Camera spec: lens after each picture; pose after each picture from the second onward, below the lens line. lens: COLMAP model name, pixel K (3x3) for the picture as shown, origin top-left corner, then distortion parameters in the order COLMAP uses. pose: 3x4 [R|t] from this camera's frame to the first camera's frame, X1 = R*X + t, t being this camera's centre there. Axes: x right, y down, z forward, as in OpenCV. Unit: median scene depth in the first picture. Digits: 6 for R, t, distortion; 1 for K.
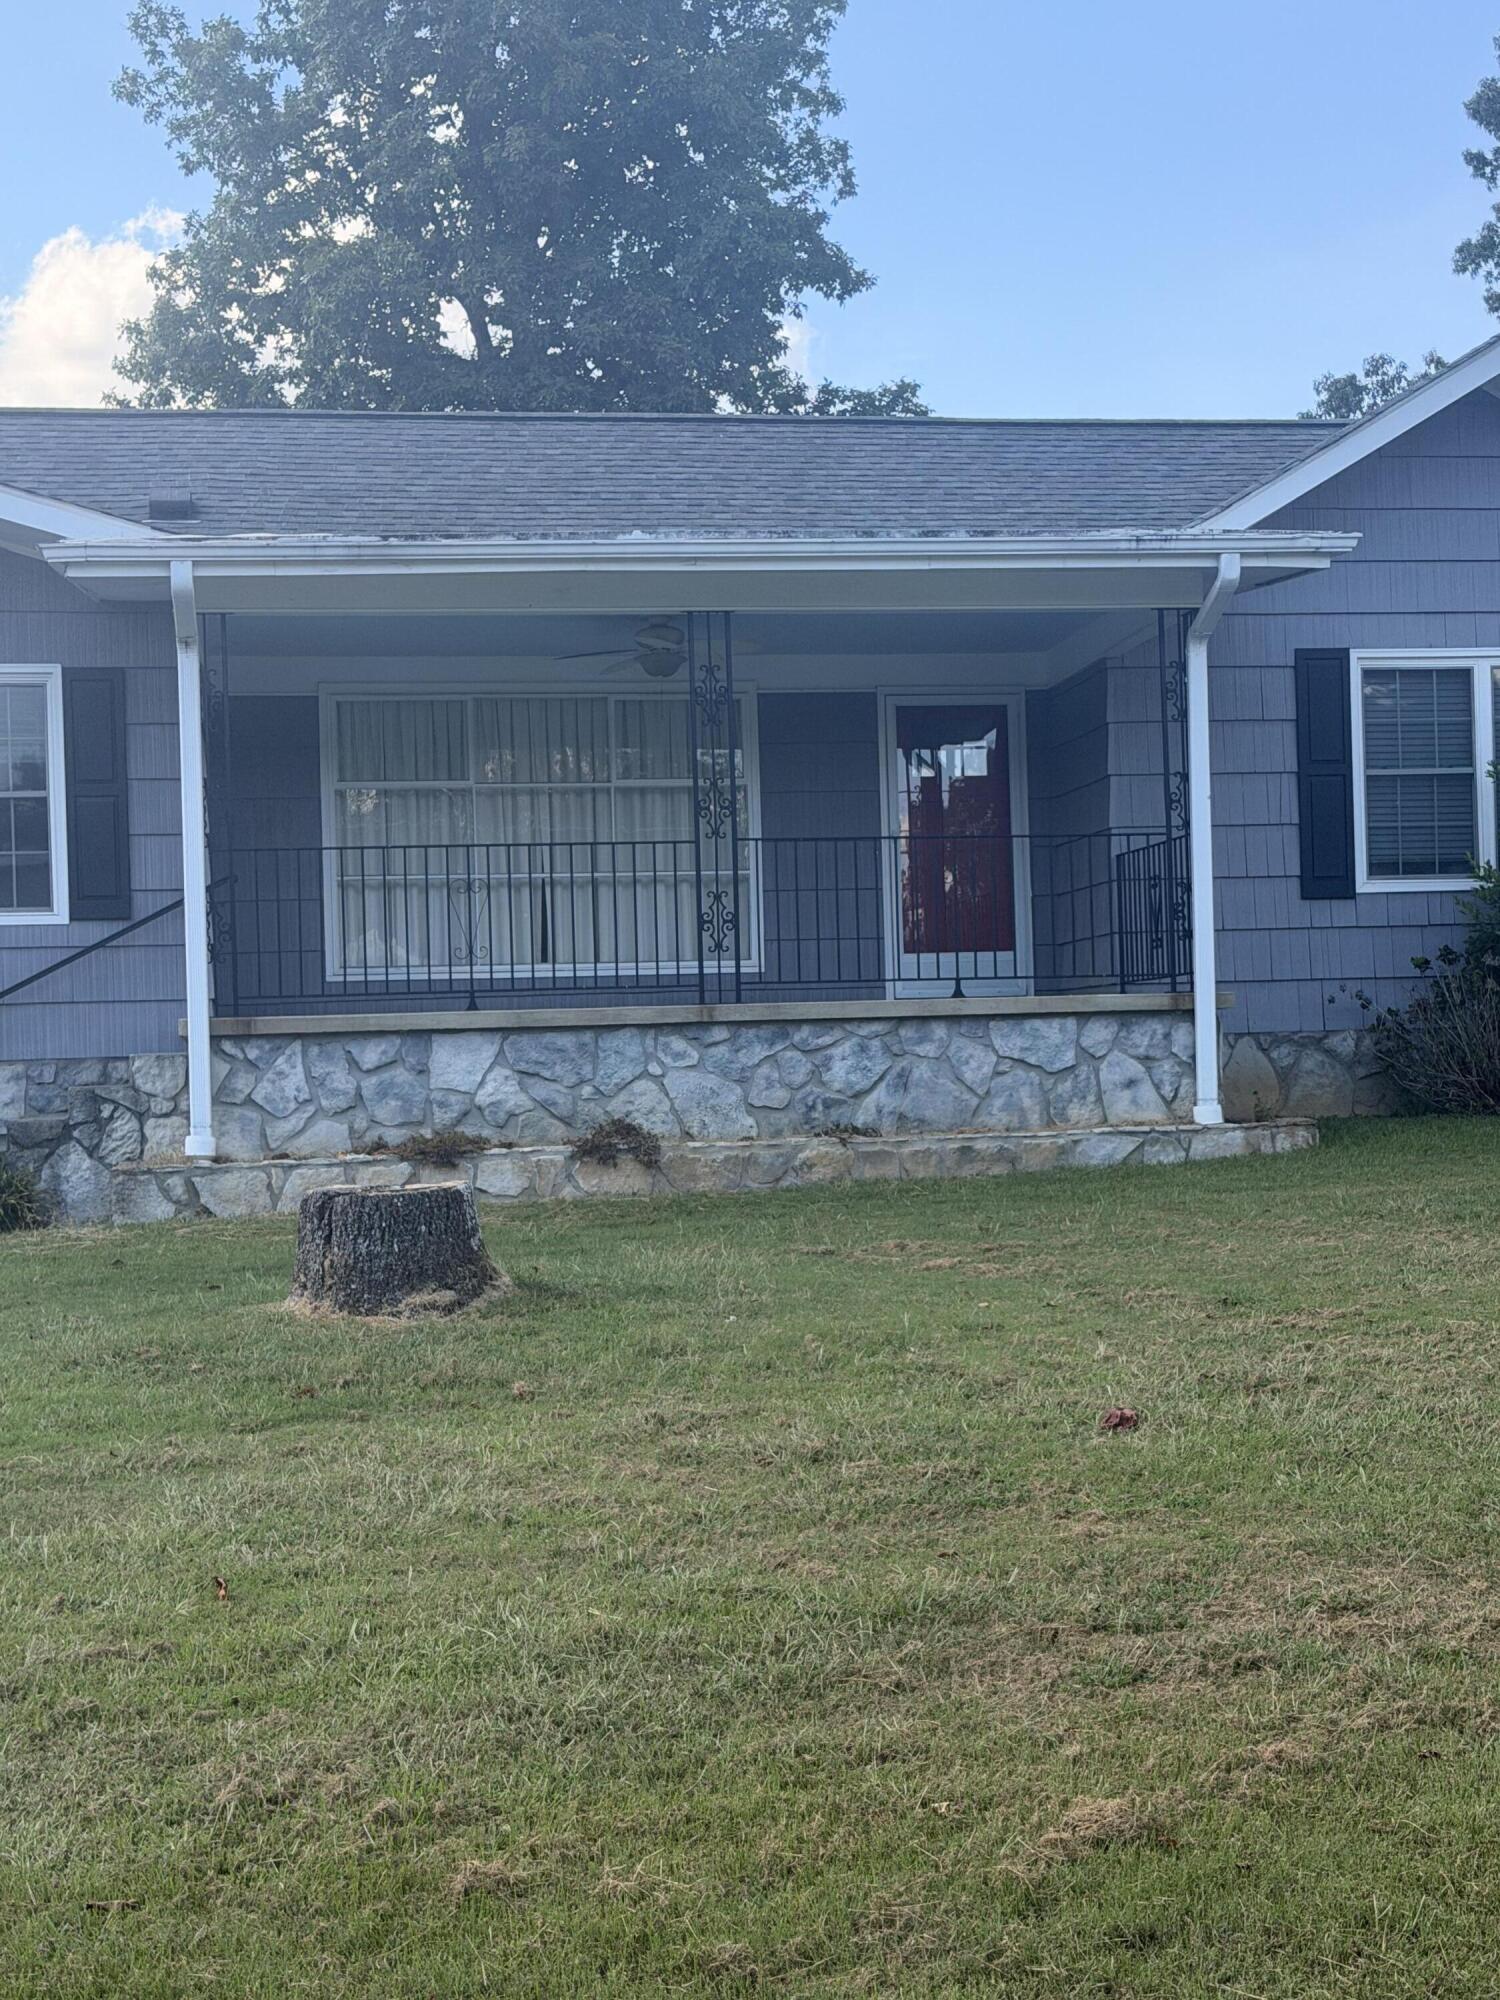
lens RADIAL K [[3072.2, 0, 750.6], [0, 3072.2, 999.5], [0, 0, 1]] dist [0.108534, 0.000000]
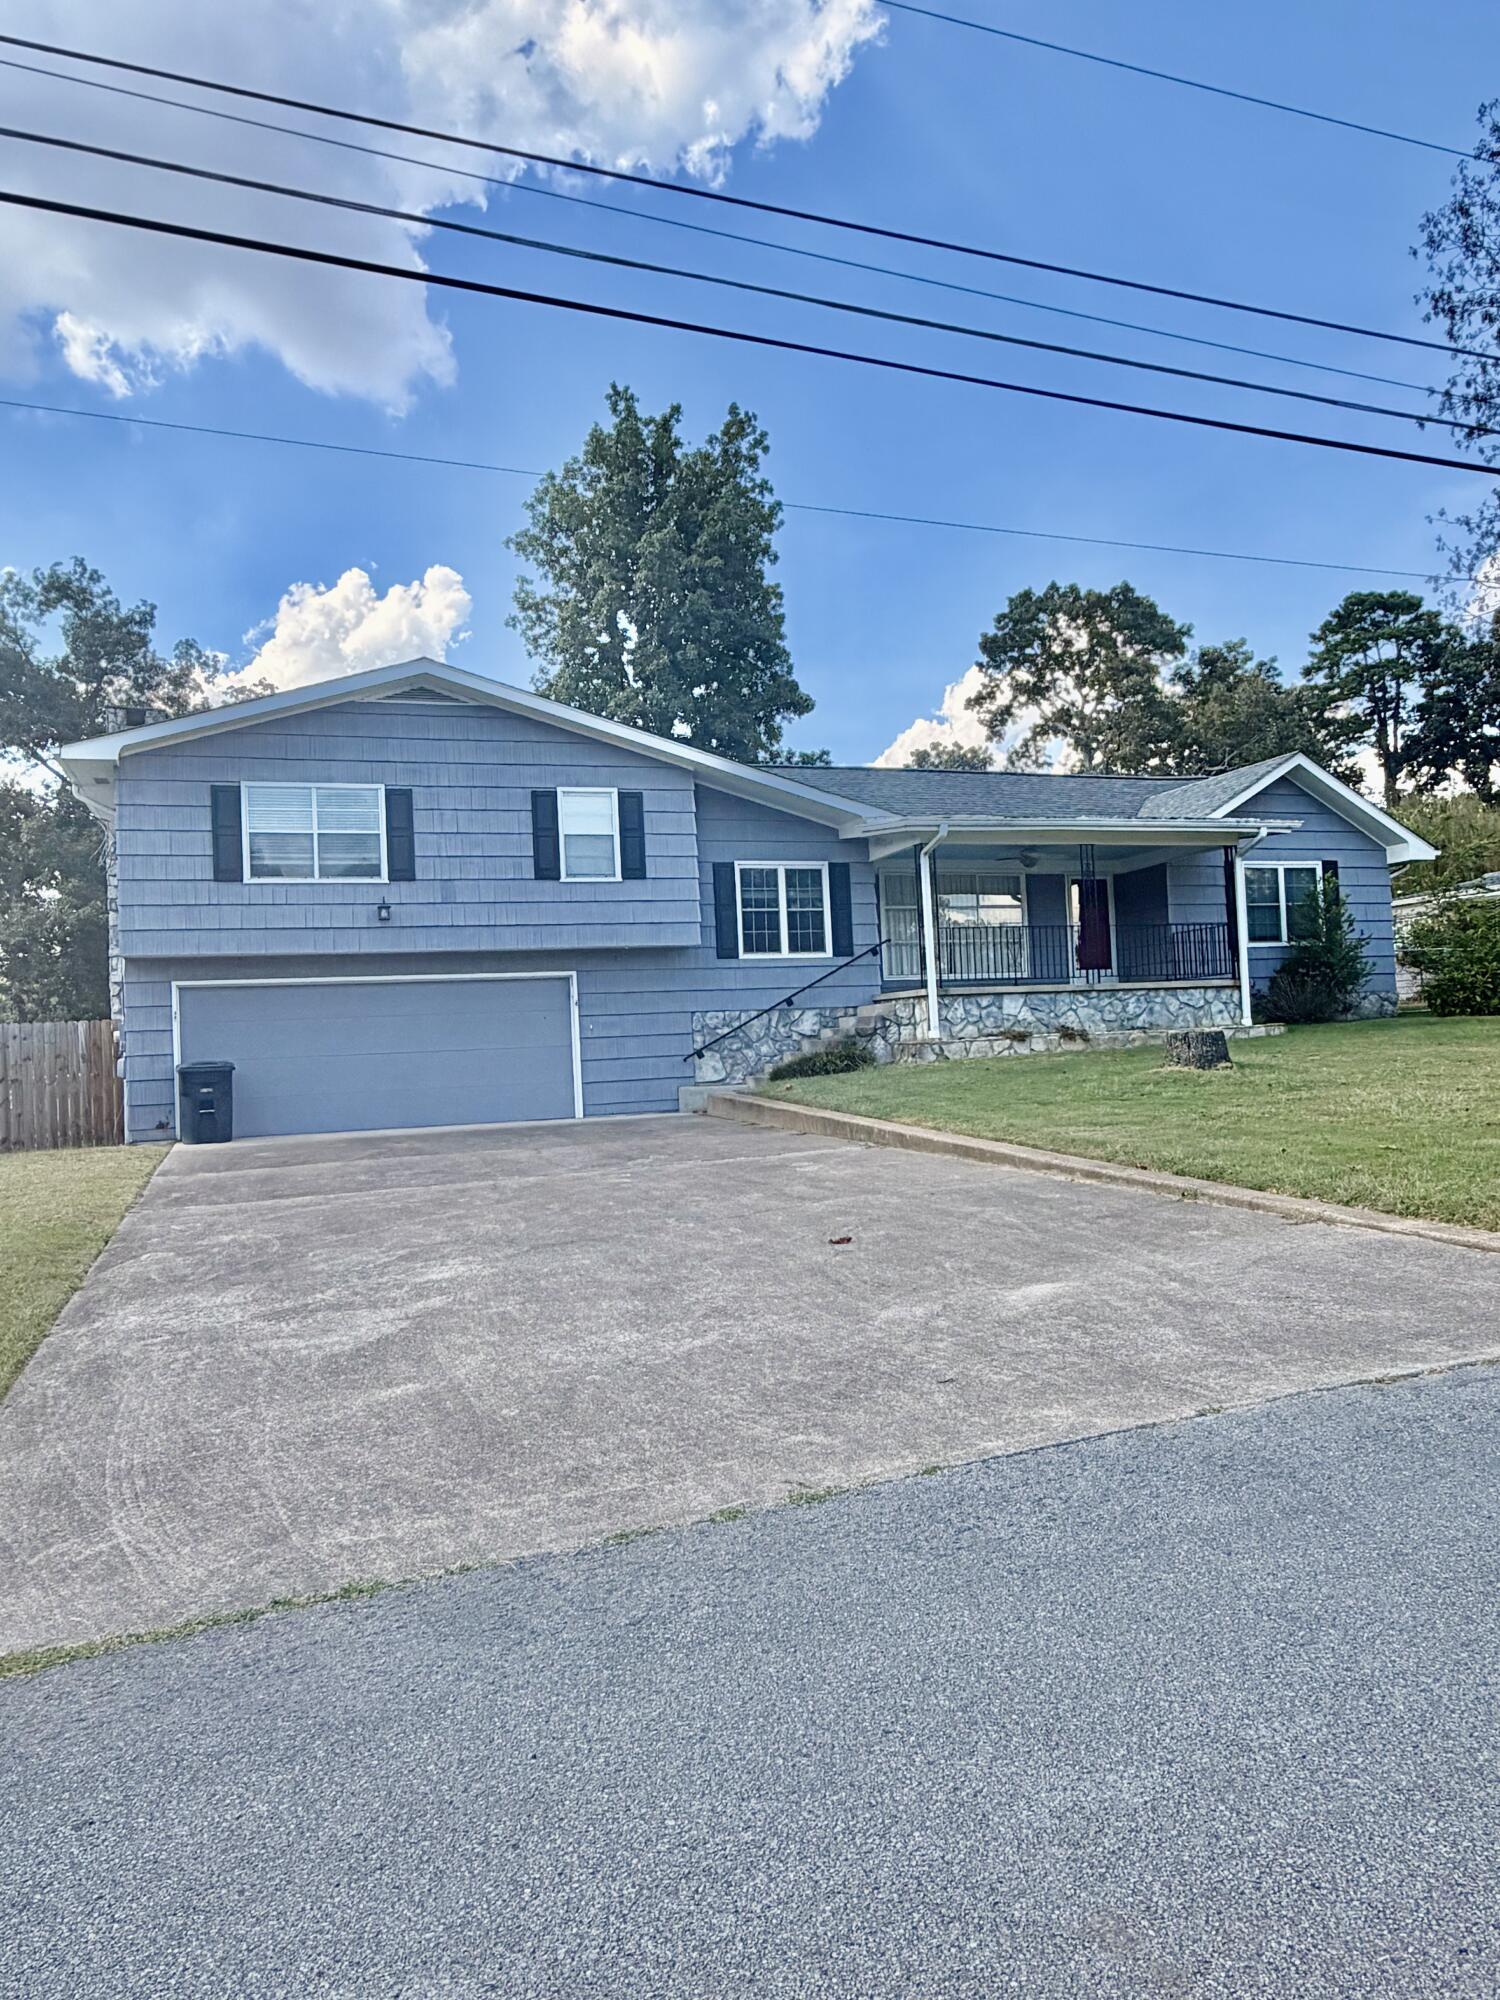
lens RADIAL K [[1383.6, 0, 748.7], [0, 1383.6, 998.5], [0, 0, 1]] dist [0.004753, 0.000385]
pose [[0.984792, -0.005628, 0.173646, -0.536294], [0.007860, 0.999895, -0.012168, 0.027495], [-0.173560, 0.013347, 0.984733, -0.190642]]
